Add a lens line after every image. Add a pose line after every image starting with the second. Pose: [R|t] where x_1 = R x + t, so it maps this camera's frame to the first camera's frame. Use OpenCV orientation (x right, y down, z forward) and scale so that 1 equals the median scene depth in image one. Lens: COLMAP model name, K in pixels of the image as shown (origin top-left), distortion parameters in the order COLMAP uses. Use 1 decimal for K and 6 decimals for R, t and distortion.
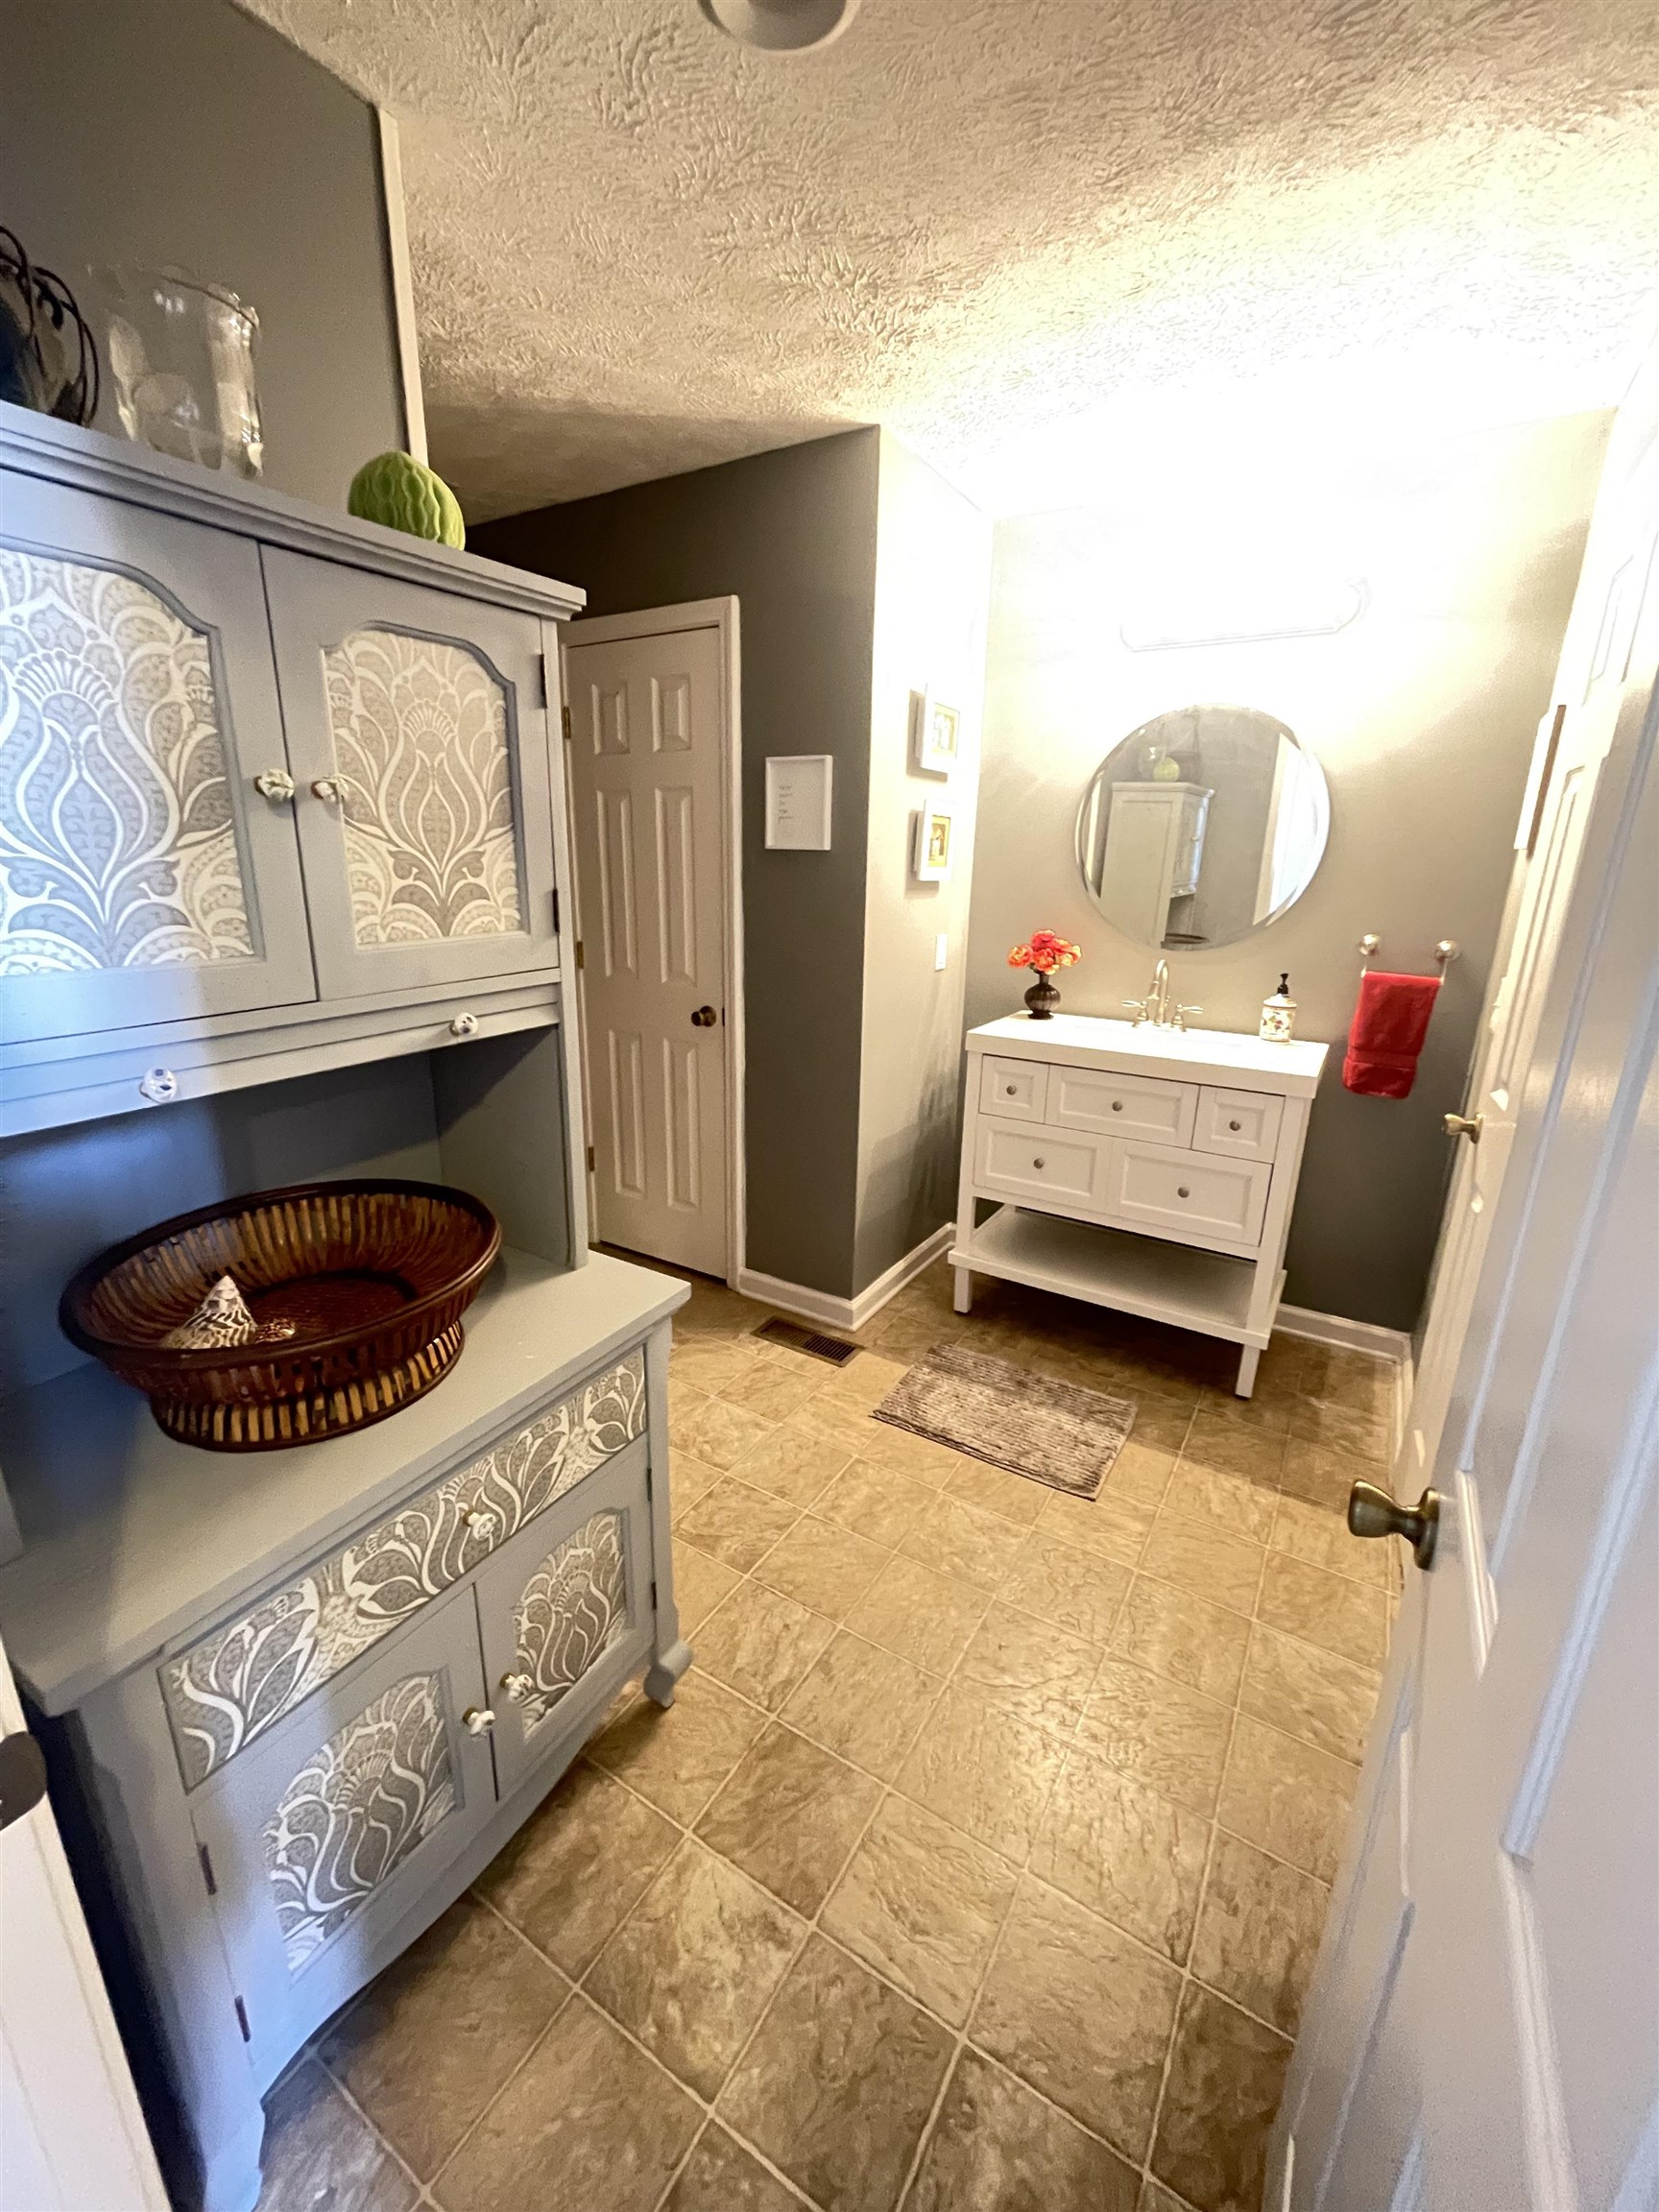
lens RADIAL K [[893.1, 0, 837.9], [0, 893.1, 1103.5], [0, 0, 1]] dist [0.000167, 0.002235]
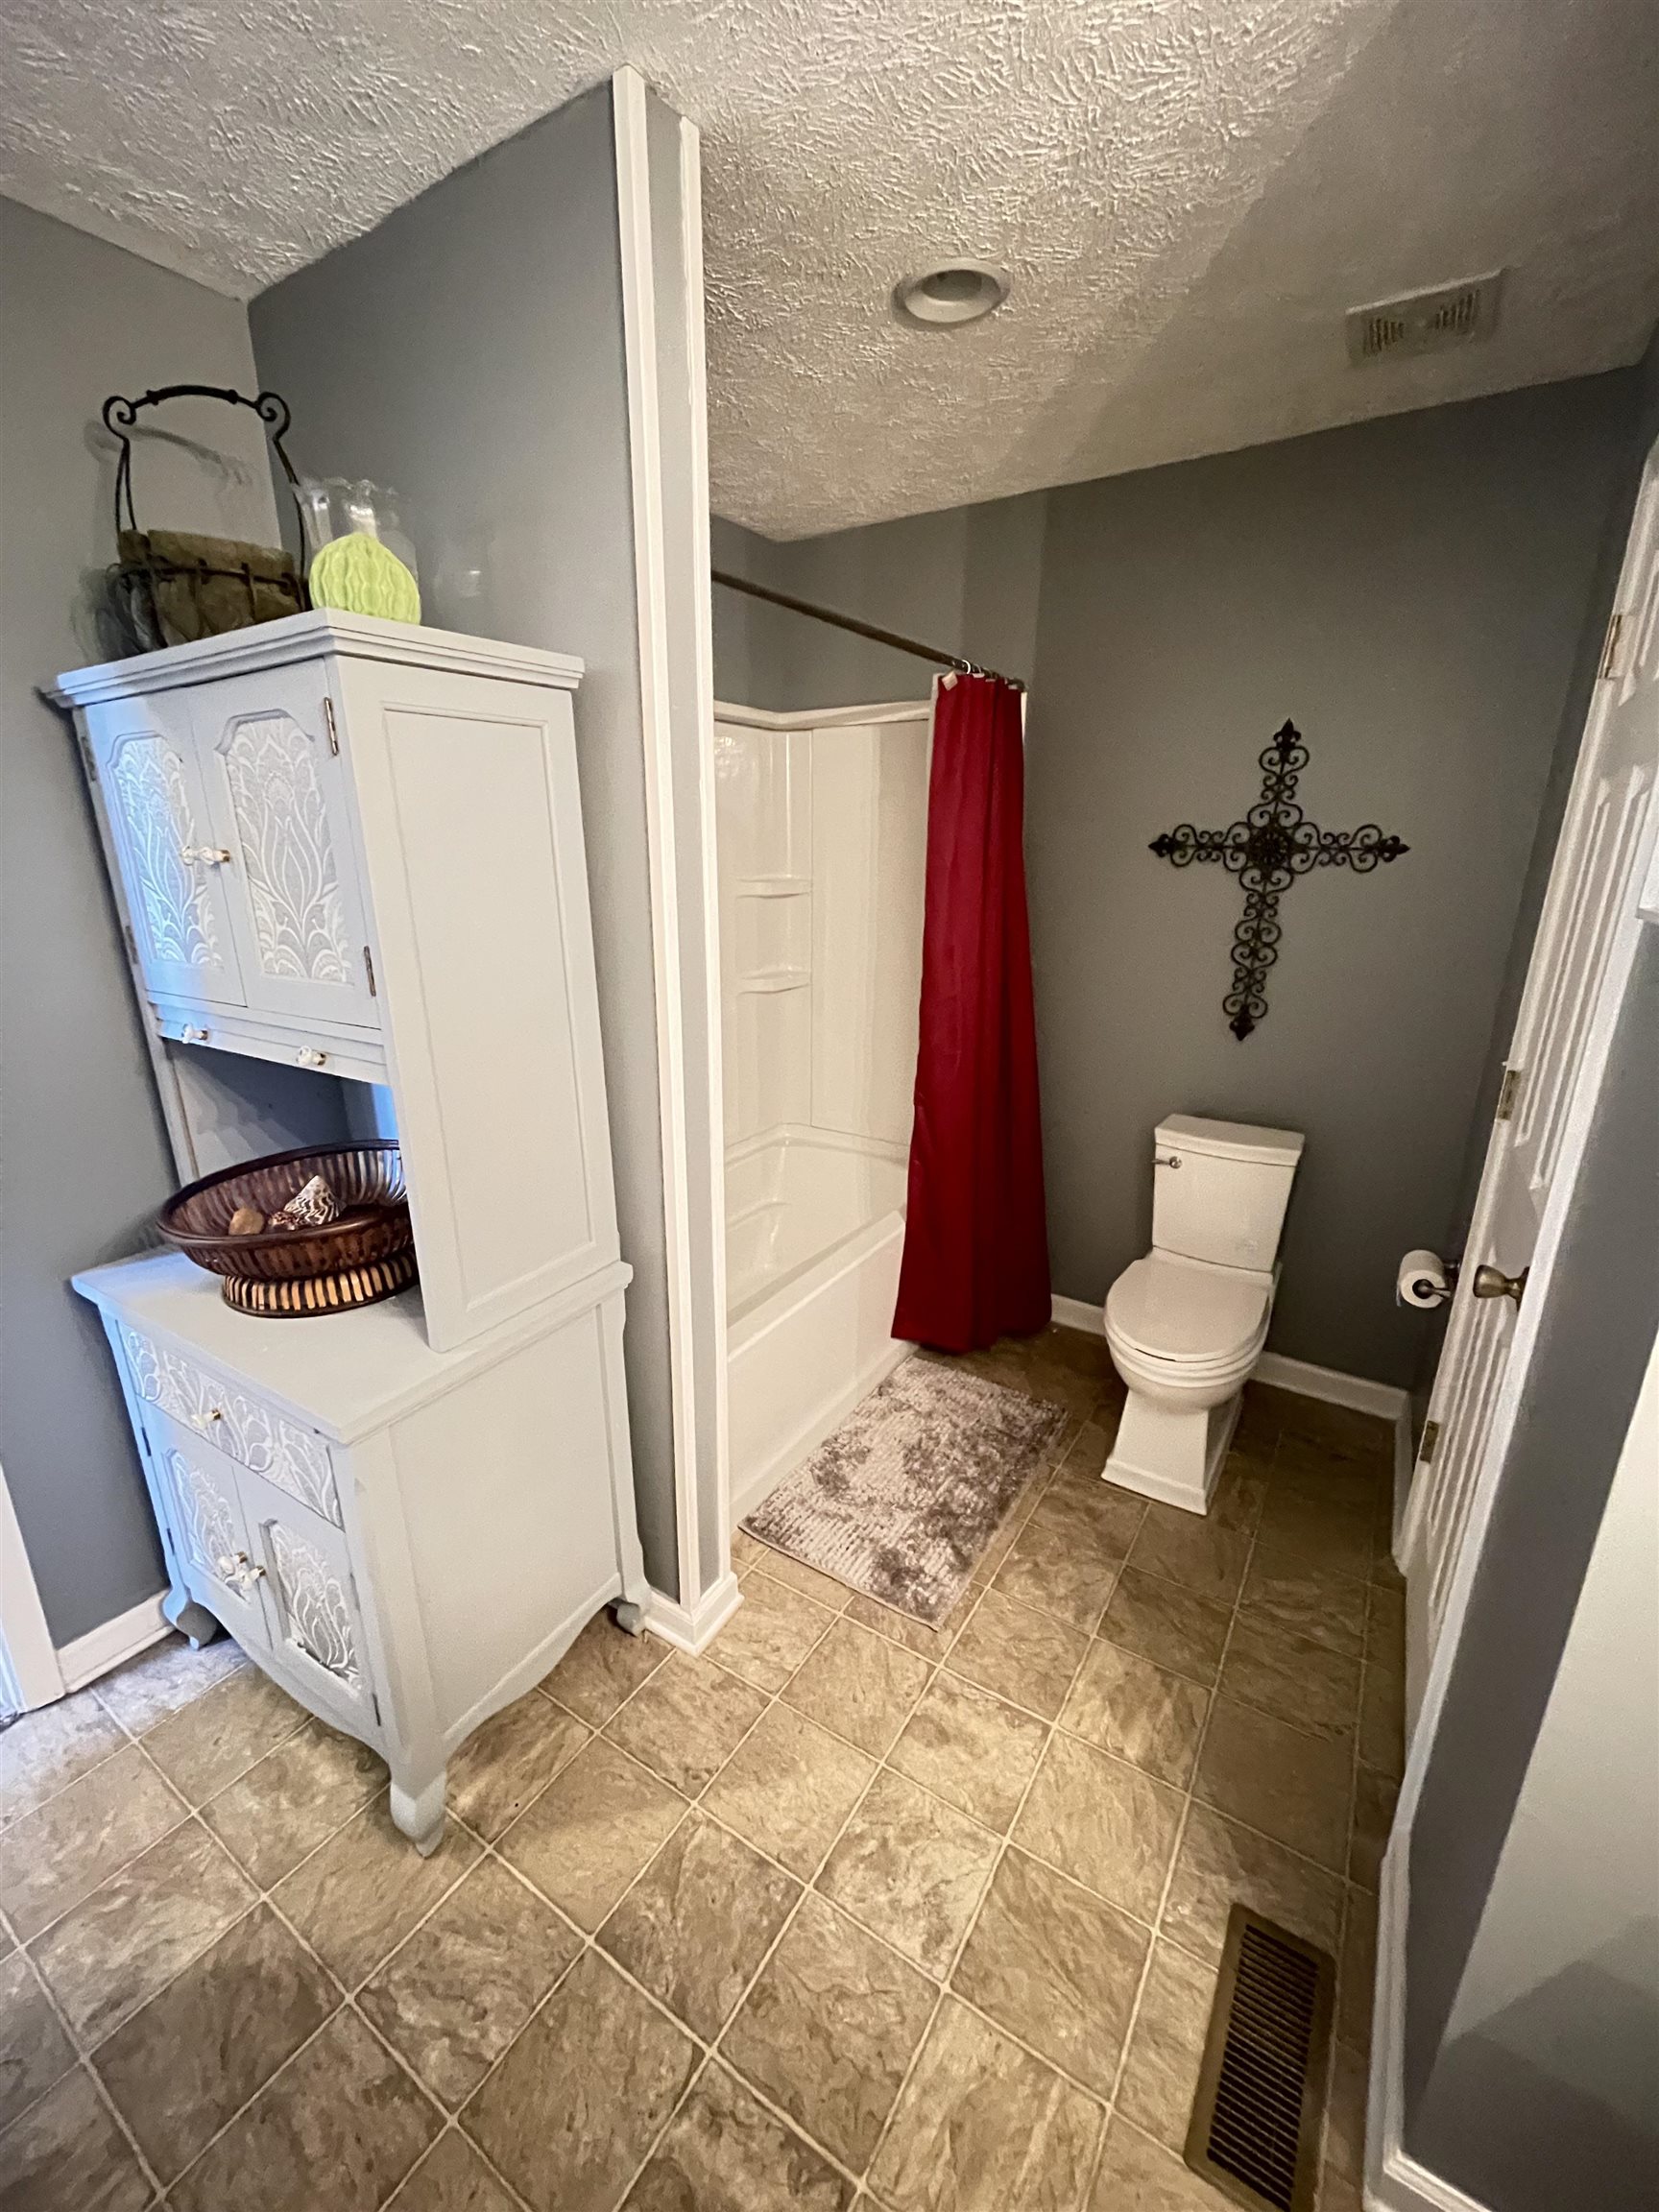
lens RADIAL K [[893.1, 0, 837.3], [0, 893.1, 1111.8], [0, 0, 1]] dist [0.000167, 0.002235]
pose [[-0.029827, 0.254297, -0.966666, 0.673421], [-0.282833, 0.925426, 0.252175, -0.500878], [0.958705, 0.280926, 0.044321, 1.627175]]
